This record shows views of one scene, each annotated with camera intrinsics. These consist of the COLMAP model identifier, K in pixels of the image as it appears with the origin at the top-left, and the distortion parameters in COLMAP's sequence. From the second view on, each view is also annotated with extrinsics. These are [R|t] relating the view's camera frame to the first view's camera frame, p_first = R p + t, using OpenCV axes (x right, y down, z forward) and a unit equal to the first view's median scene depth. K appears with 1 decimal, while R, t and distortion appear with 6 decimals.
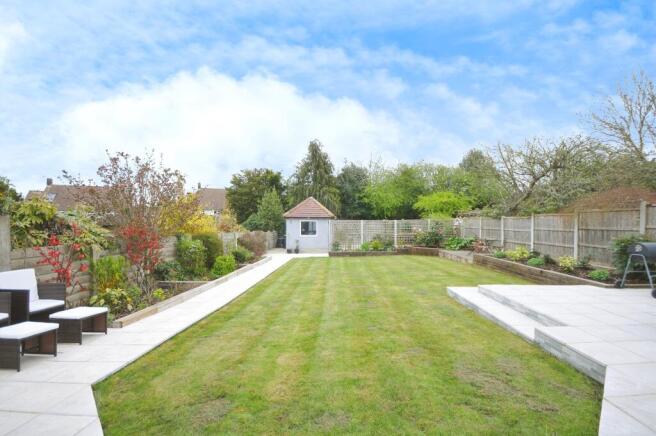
lens RADIAL K [[288.2, 0, 331.3], [0, 288.2, 217.5], [0, 0, 1]] dist [0.004441, -0.000038]
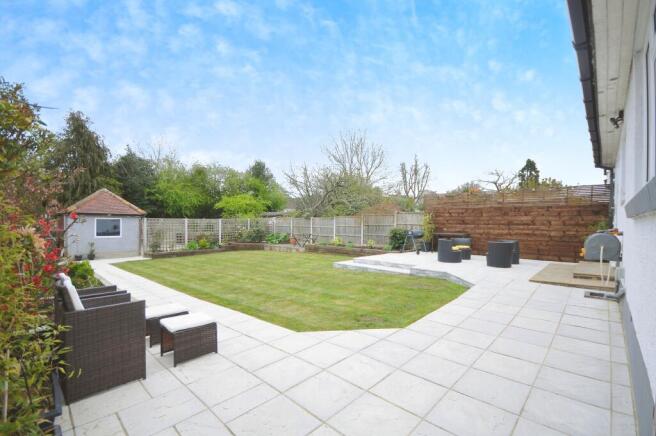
lens RADIAL K [[288.2, 0, 331.0], [0, 288.2, 221.0], [0, 0, 1]] dist [0.004441, -0.000038]
pose [[0.675598, 0.009249, 0.737212, -0.244810], [-0.016571, 0.999859, 0.002642, 0.005724], [-0.737084, -0.014002, 0.675656, -0.005905]]
